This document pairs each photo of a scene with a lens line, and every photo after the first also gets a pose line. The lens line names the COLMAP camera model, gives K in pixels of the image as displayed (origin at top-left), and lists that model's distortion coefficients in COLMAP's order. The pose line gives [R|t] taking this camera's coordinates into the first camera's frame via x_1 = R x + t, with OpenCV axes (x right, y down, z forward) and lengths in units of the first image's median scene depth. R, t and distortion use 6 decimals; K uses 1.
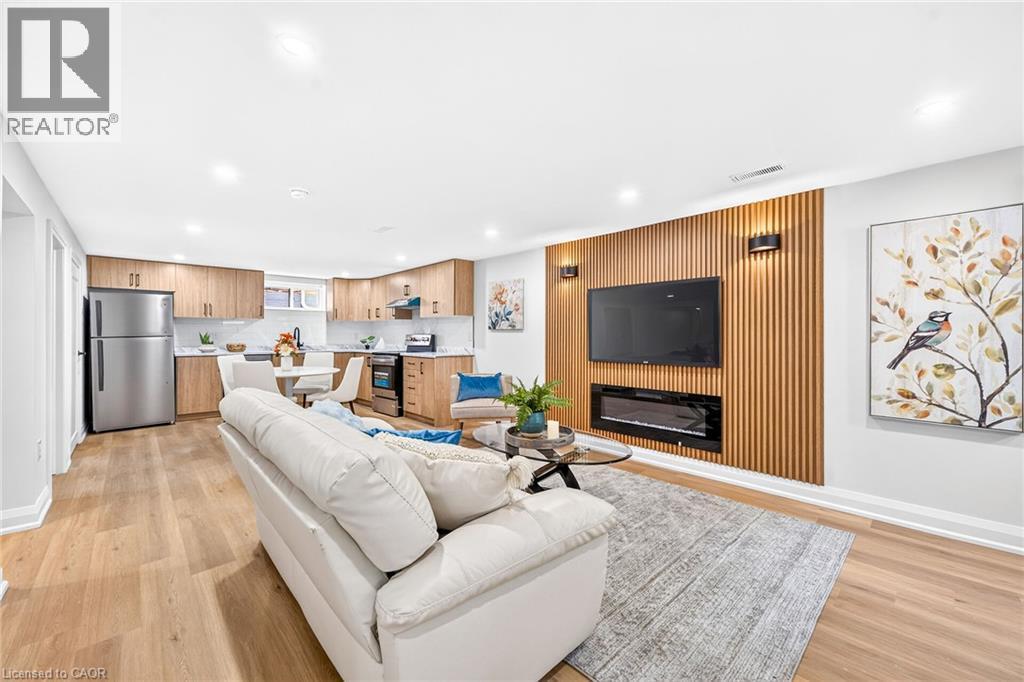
lens RADIAL K [[409.6, 0, 507.3], [0, 409.6, 335.9], [0, 0, 1]] dist [-0.010062, 0.003926]
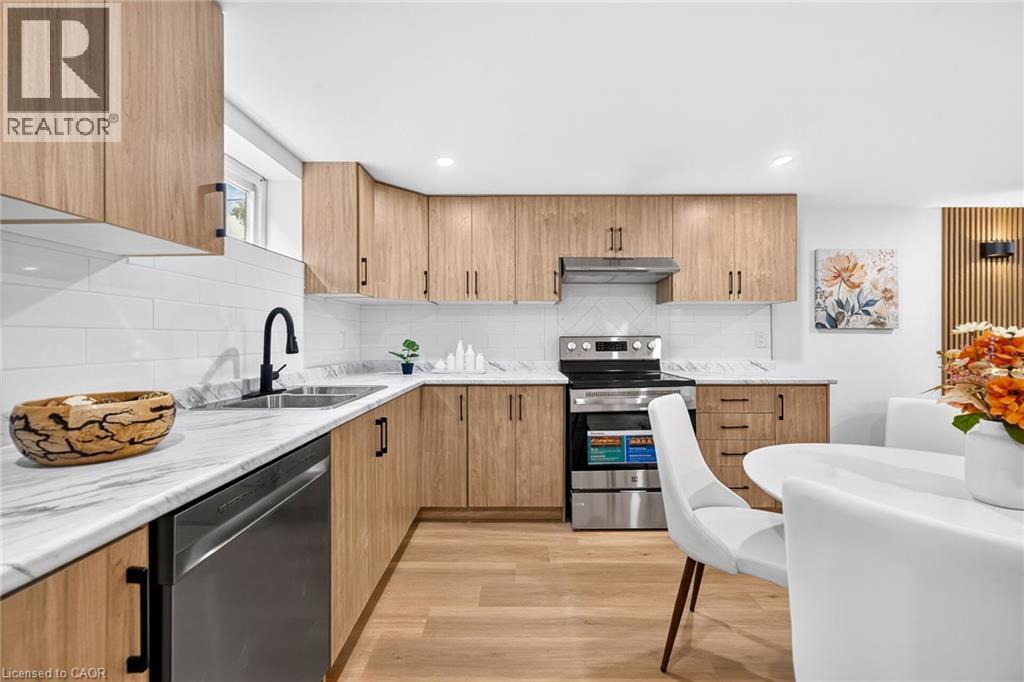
lens RADIAL K [[409.6, 0, 508.6], [0, 409.6, 338.3], [0, 0, 1]] dist [-0.010062, 0.003926]
pose [[0.697660, -0.004079, 0.716417, -0.842323], [0.001512, 0.999990, 0.004221, -0.004836], [-0.716427, -0.001861, 0.697659, 0.984221]]
